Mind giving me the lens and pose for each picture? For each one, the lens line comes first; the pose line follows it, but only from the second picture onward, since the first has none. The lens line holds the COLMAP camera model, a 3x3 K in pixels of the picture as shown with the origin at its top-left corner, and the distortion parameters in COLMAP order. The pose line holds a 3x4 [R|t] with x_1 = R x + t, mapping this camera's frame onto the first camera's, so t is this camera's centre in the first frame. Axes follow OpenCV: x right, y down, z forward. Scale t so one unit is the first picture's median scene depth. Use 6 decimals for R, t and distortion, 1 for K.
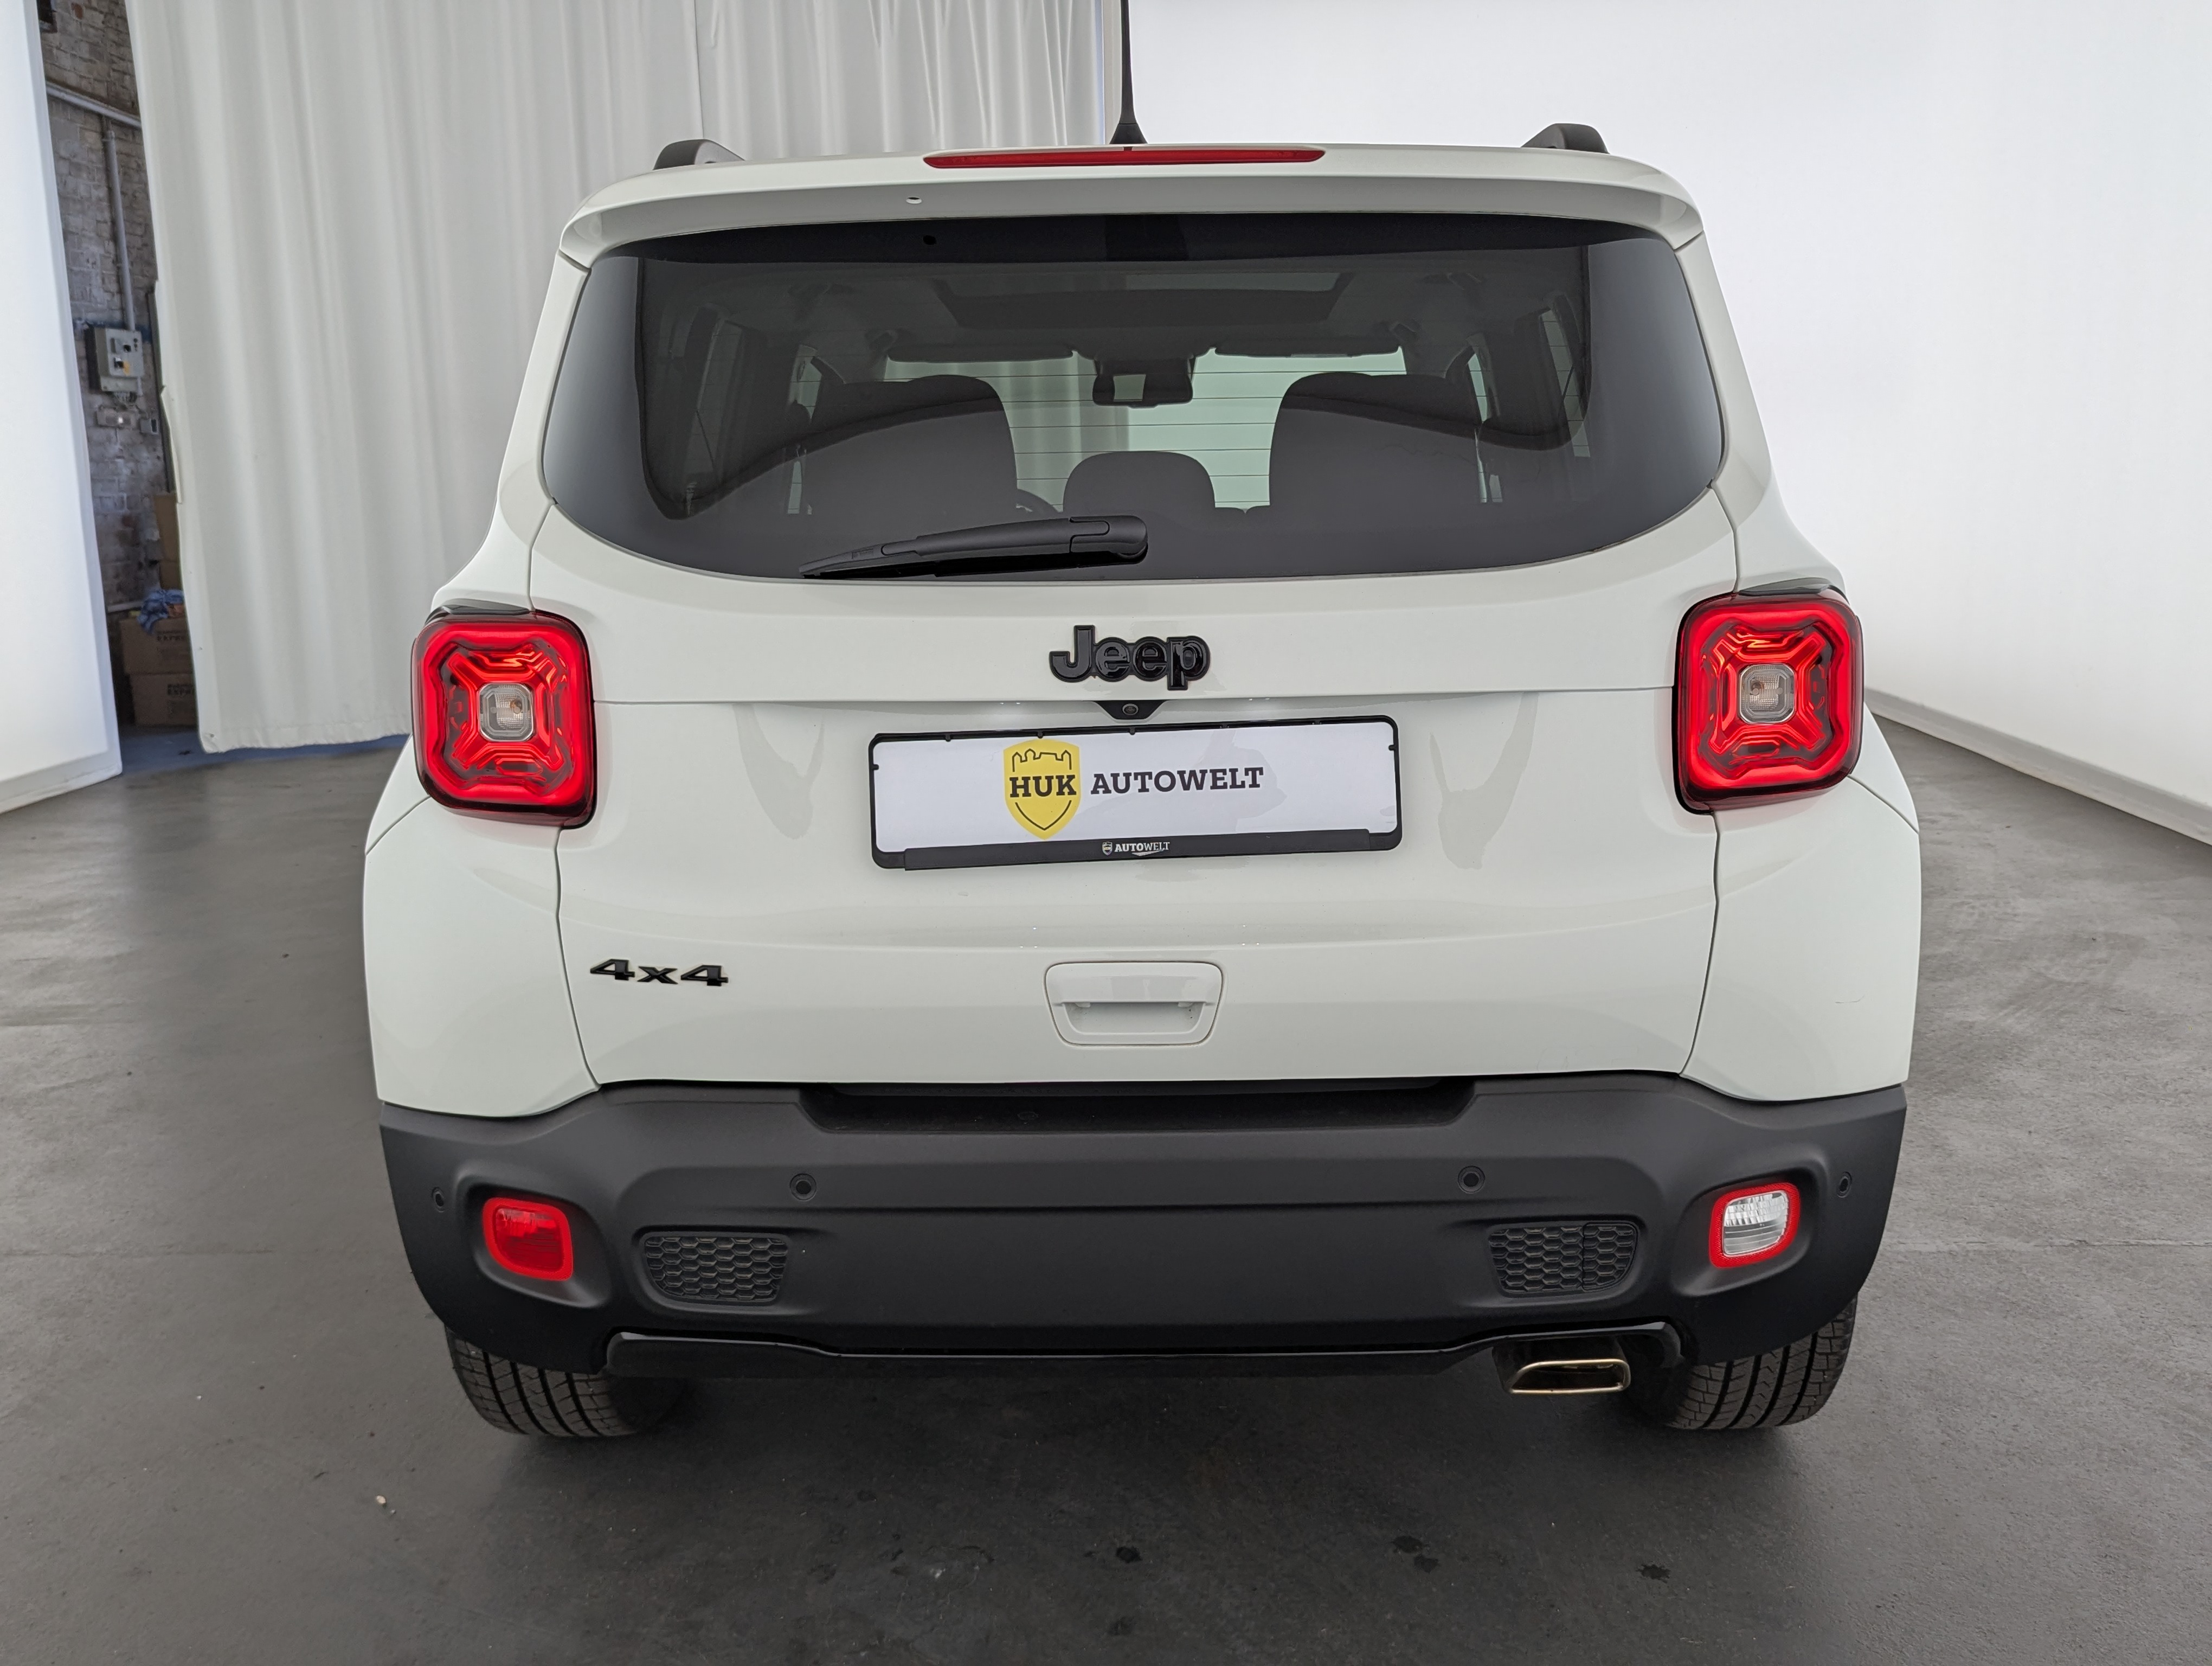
lens RADIAL K [[2088.3, 0, 1120.1], [0, 2088.3, 840.0], [0, 0, 1]] dist [0.023442, 0.000000]
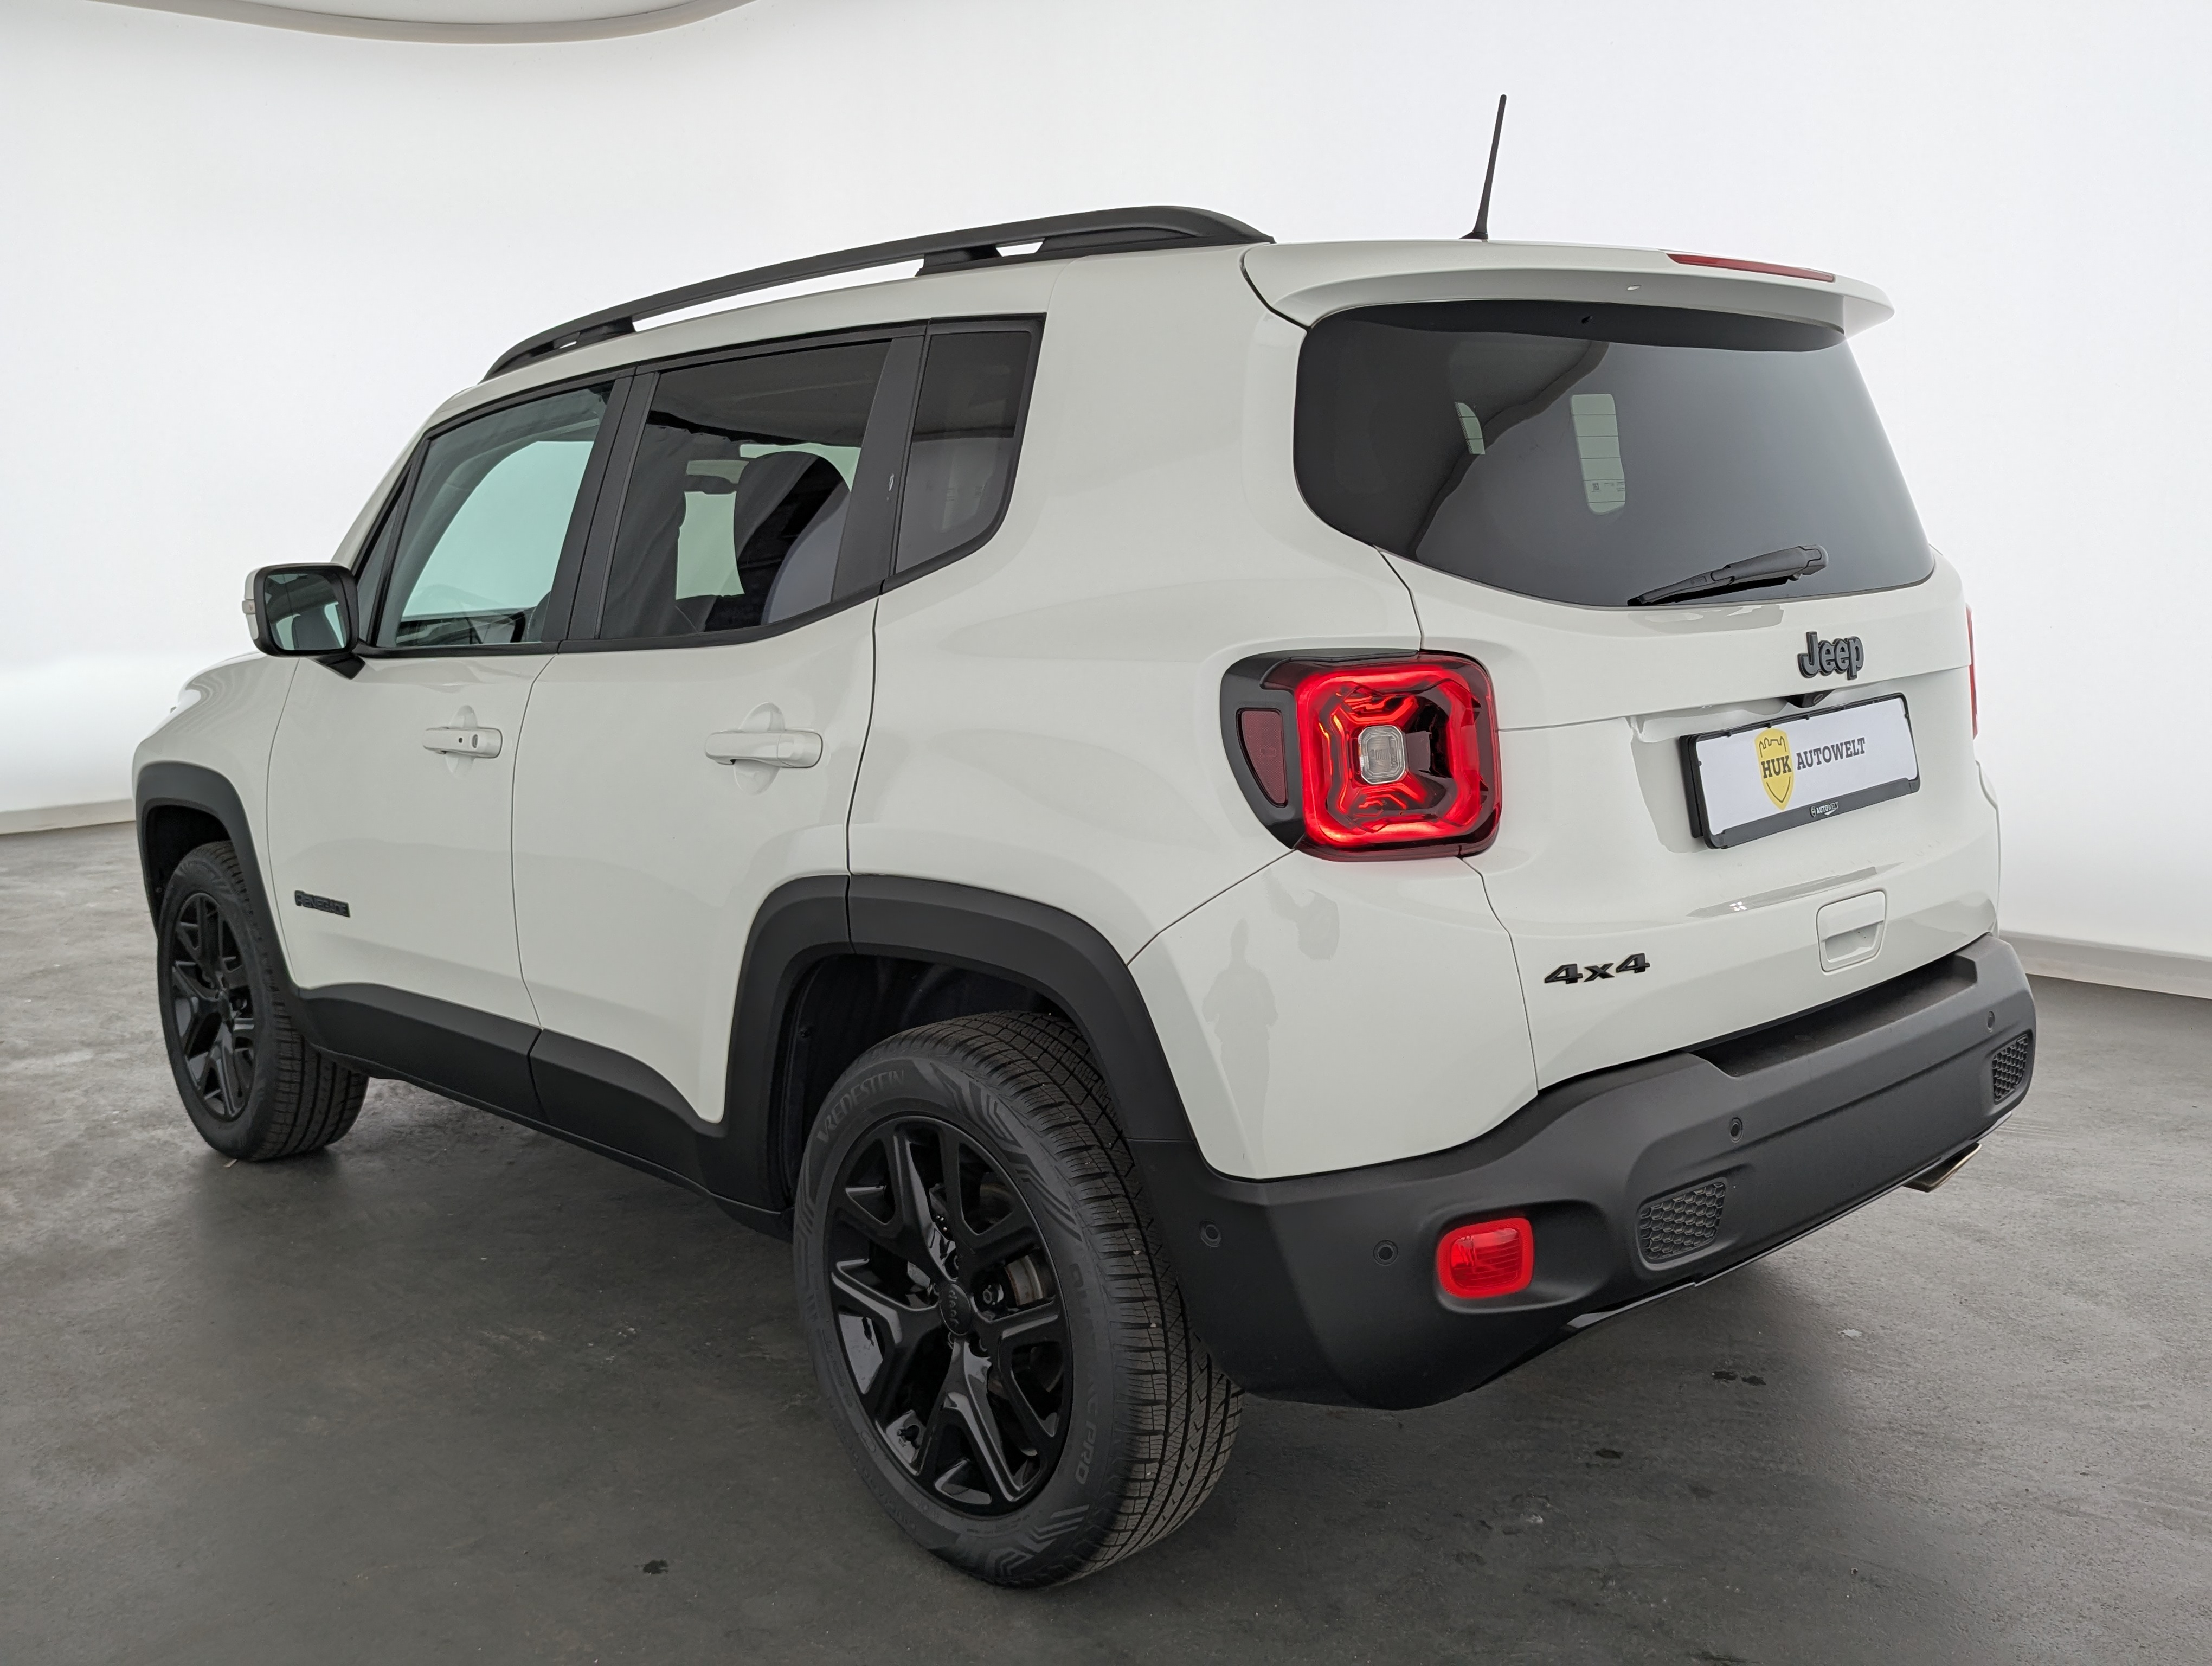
lens RADIAL K [[2035.3, 0, 1159.5], [0, 2035.3, 827.6], [0, 0, 1]] dist [0.018660, 0.000000]
pose [[0.708316, -0.105287, 0.698000, -1.058761], [0.154228, 0.988007, -0.007475, -0.035009], [-0.688842, 0.112945, 0.716059, 0.372574]]
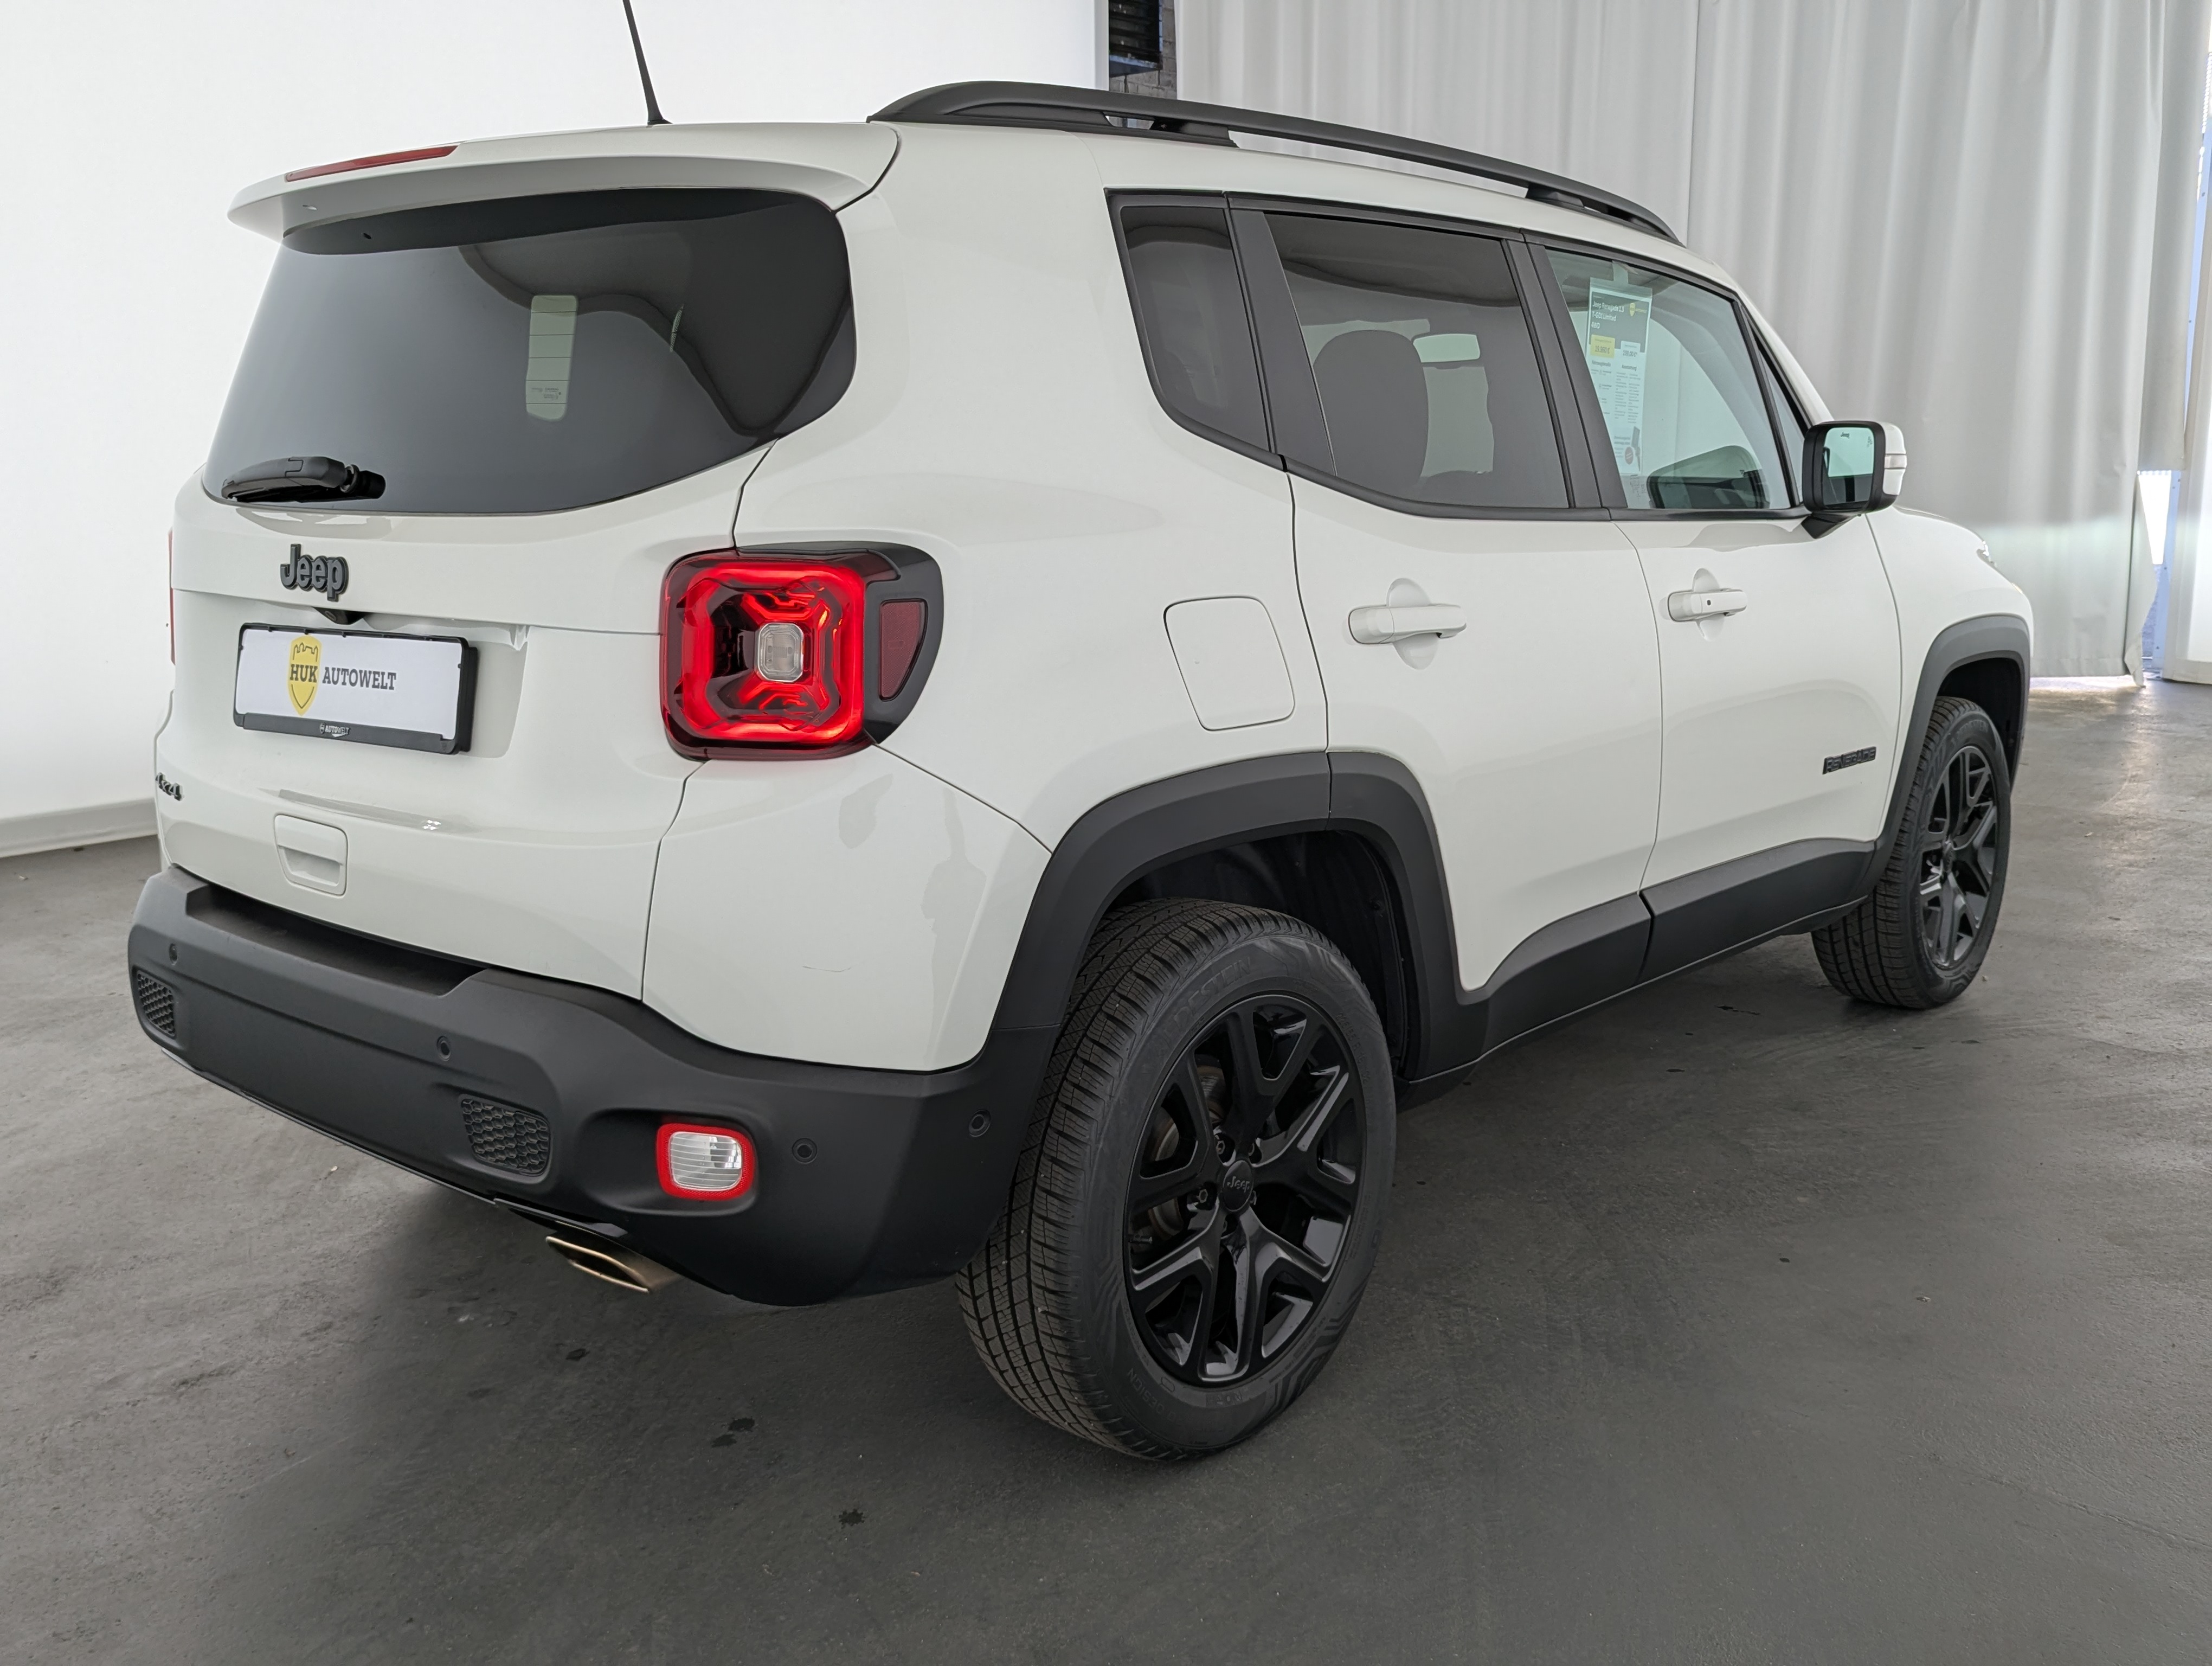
lens RADIAL K [[2035.3, 0, 1109.8], [0, 2035.3, 826.7], [0, 0, 1]] dist [0.018660, 0.000000]
pose [[0.764385, 0.133515, -0.630784, 1.045231], [-0.126012, 0.990394, 0.056930, -0.061062], [0.632326, 0.035970, 0.773867, 0.339295]]
